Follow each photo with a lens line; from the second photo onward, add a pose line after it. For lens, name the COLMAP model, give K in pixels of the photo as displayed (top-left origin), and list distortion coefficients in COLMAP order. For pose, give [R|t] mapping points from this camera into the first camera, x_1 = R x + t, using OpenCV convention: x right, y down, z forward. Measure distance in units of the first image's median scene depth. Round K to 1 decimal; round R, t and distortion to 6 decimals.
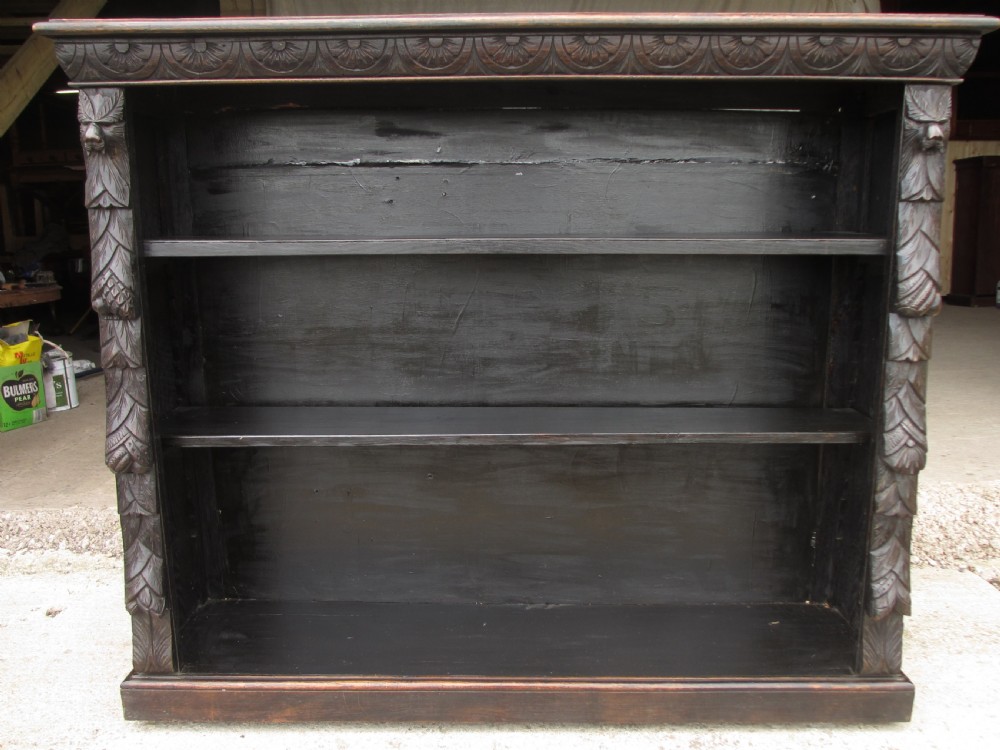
lens RADIAL K [[842.9, 0, 488.0], [0, 842.9, 374.0], [0, 0, 1]] dist [-0.087983, 0.065693]
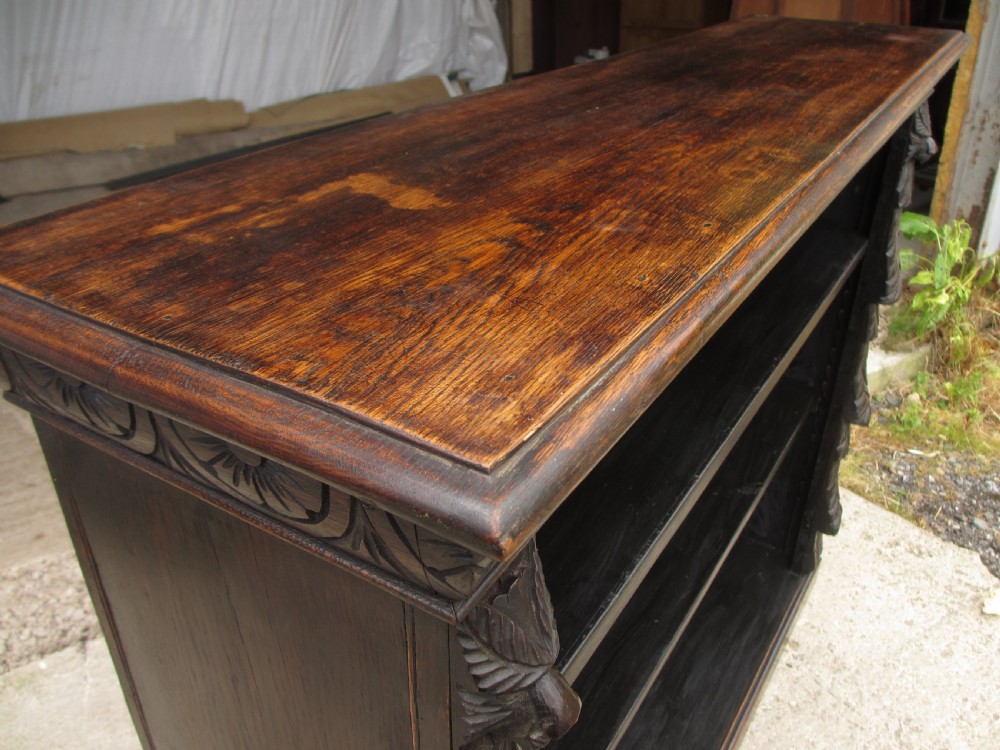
lens RADIAL K [[839.3, 0, 500.0], [0, 839.3, 375.0], [0, 0, 1]] dist [-0.055700, -0.003614]
pose [[0.521751, -0.414574, 0.745590, -0.536921], [0.154034, 0.905396, 0.395641, -0.423431], [-0.839076, -0.091580, 0.536250, 0.689385]]
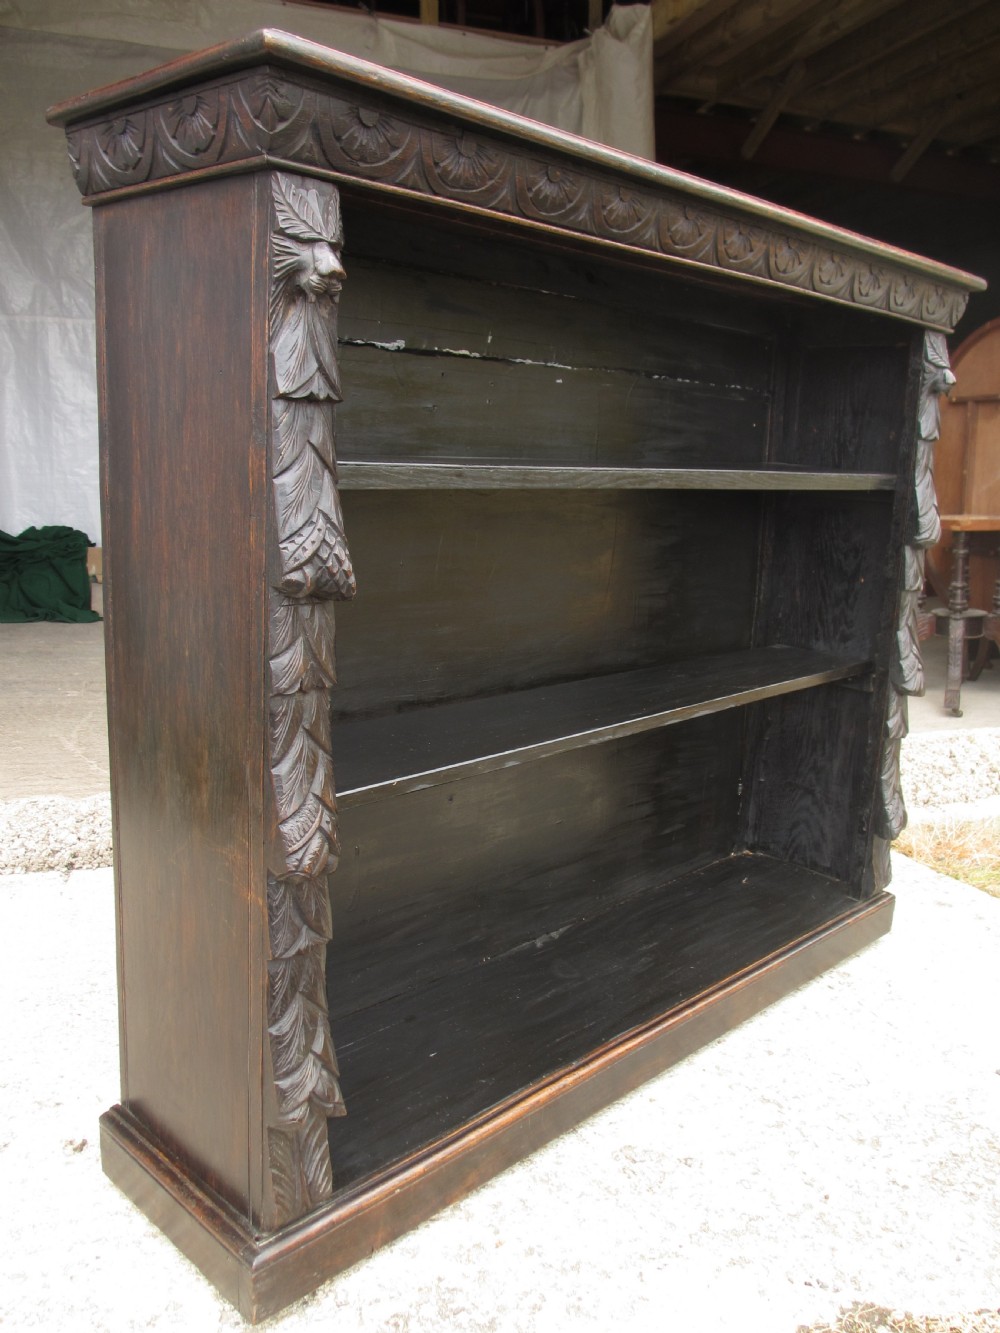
lens RADIAL K [[1123.2, 0, 500.0], [0, 1123.2, 666.5], [0, 0, 1]] dist [-0.098417, 0.060729]
pose [[0.687194, -0.113584, 0.717539, -0.759382], [0.091280, 0.993374, 0.069827, -0.056006], [-0.720716, 0.017513, 0.693009, 0.338391]]
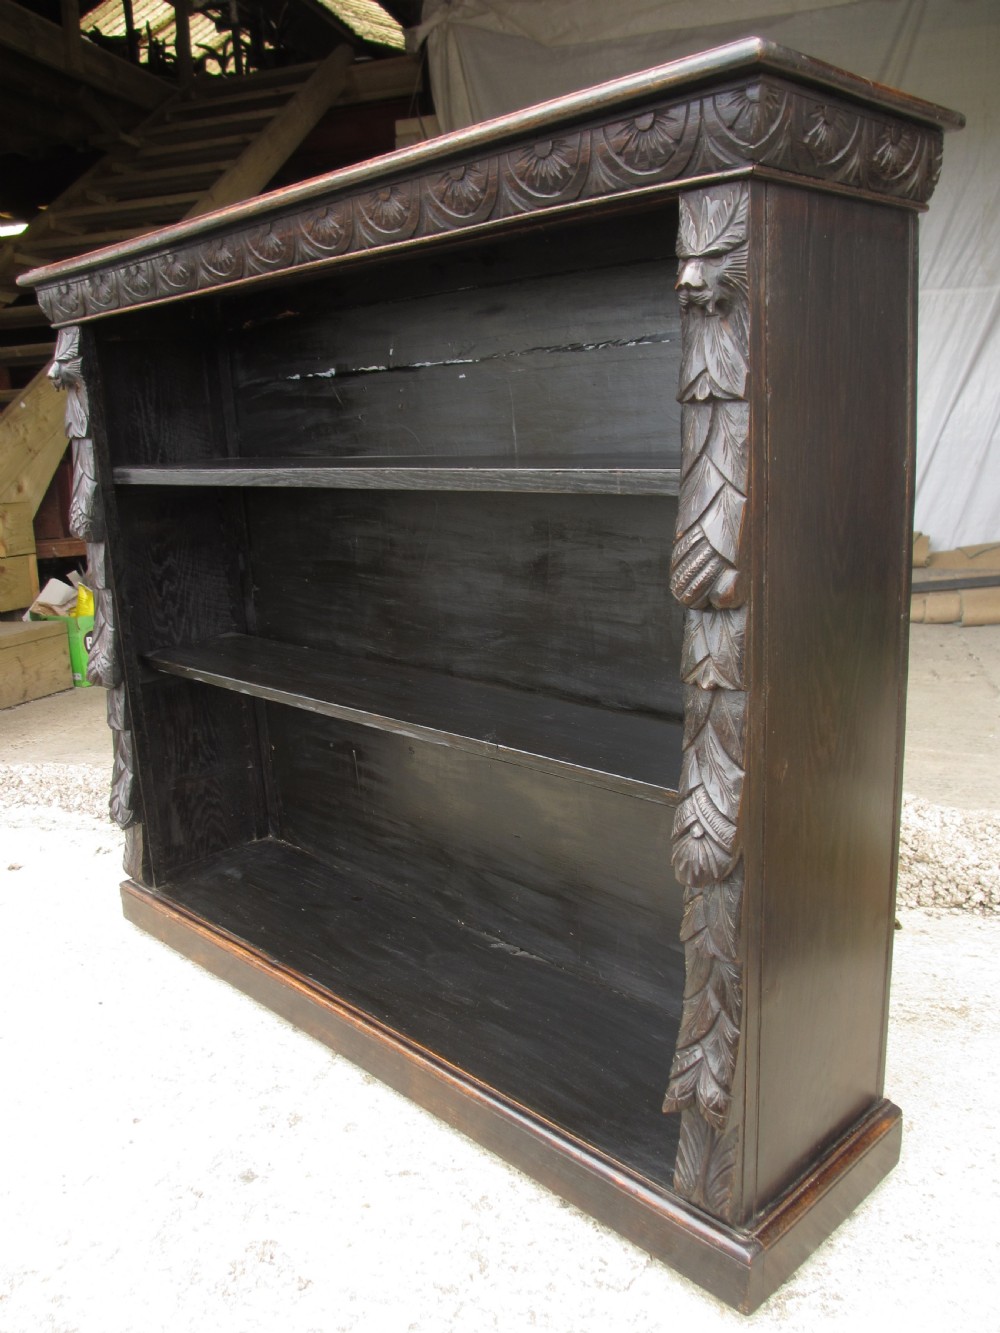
lens RADIAL K [[1123.6, 0, 483.0], [0, 1123.6, 669.3], [0, 0, 1]] dist [-0.087983, 0.065693]
pose [[0.690281, 0.131878, -0.711421, 0.807509], [-0.090875, 0.991265, 0.095579, -0.074089], [0.717812, -0.001326, 0.696236, 0.309705]]
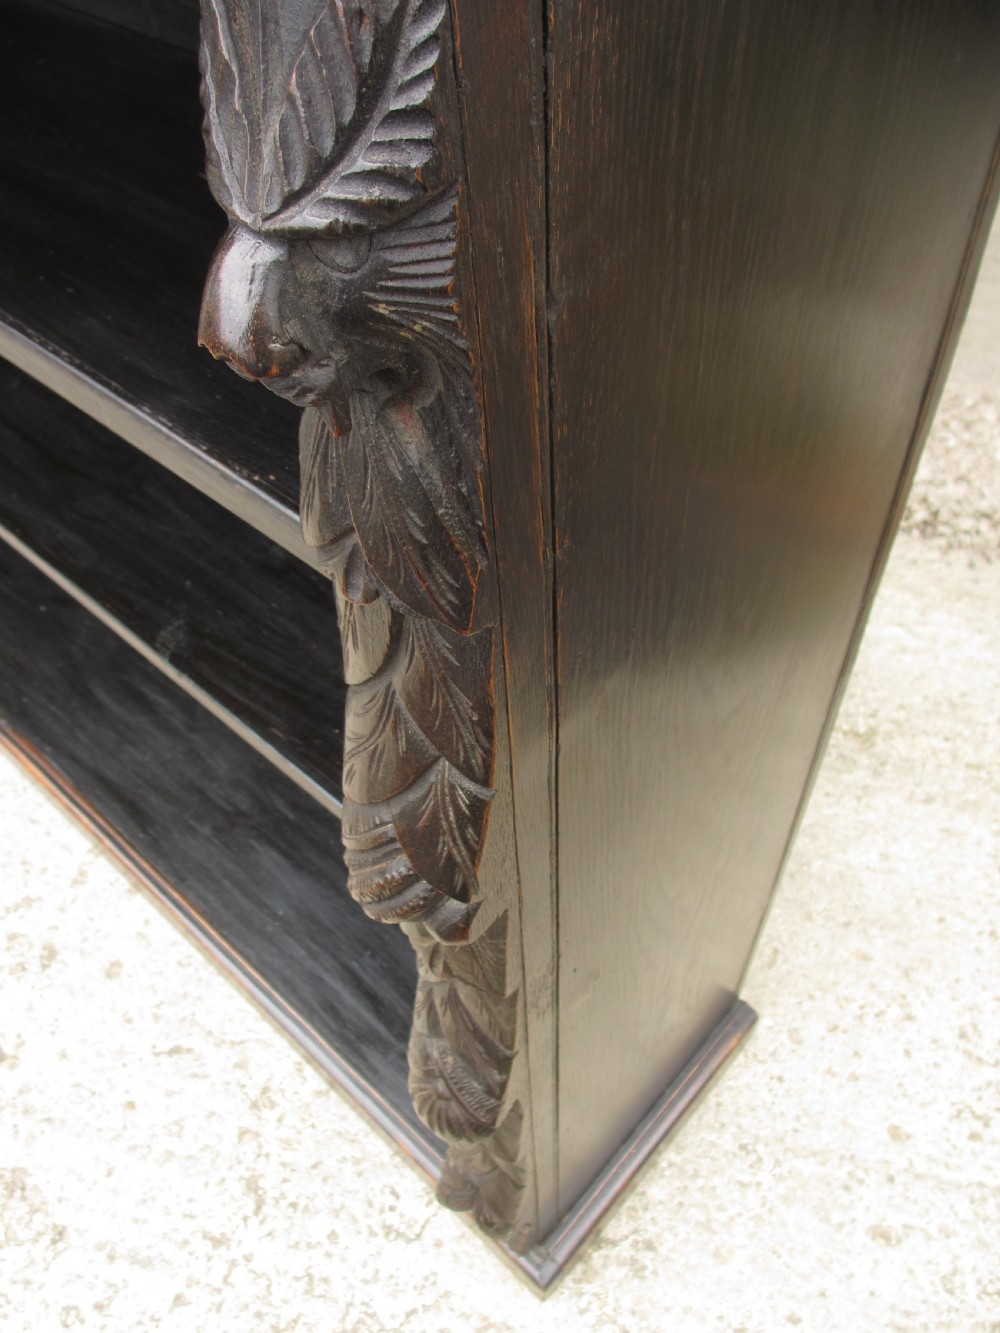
lens RADIAL K [[1118.8, 0, 500.0], [0, 1118.8, 666.5], [0, 0, 1]] dist [-0.055700, -0.003614]
pose [[0.741928, 0.498643, -0.448217, 0.560358], [-0.085173, 0.733180, 0.674680, -0.301260], [0.665048, -0.462388, 0.586437, 0.704573]]
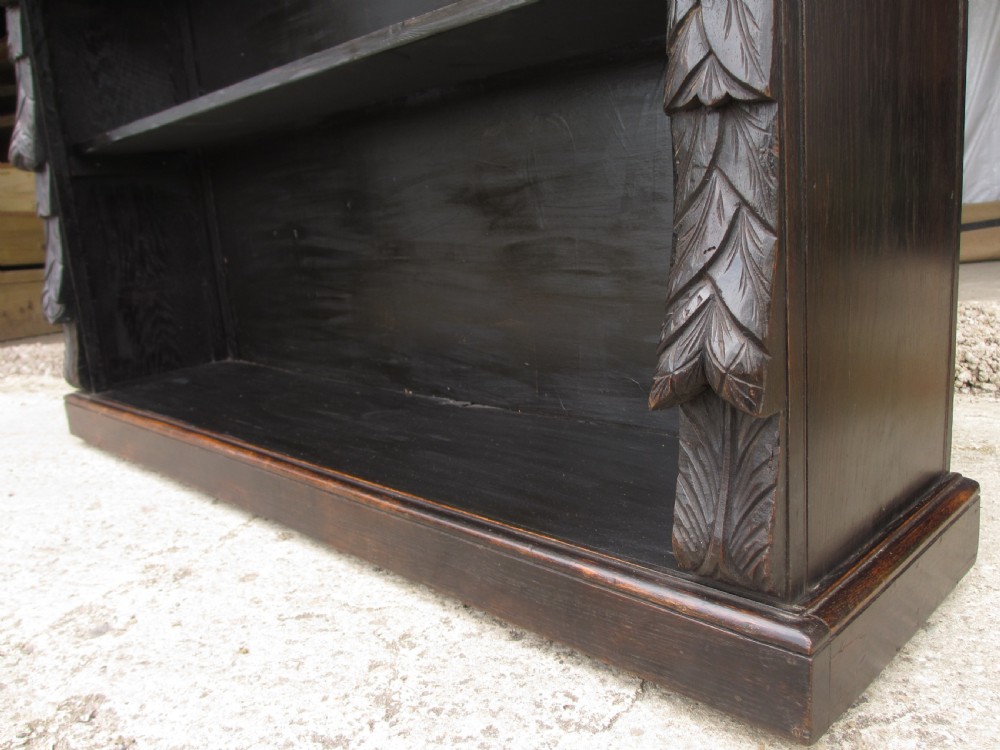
lens RADIAL K [[842.9, 0, 488.0], [0, 842.9, 374.0], [0, 0, 1]] dist [-0.087983, 0.065693]
pose [[0.692929, 0.081166, -0.716423, 0.608937], [-0.052151, 0.996683, 0.062477, 0.233958], [0.719118, -0.005930, 0.694863, 0.613047]]
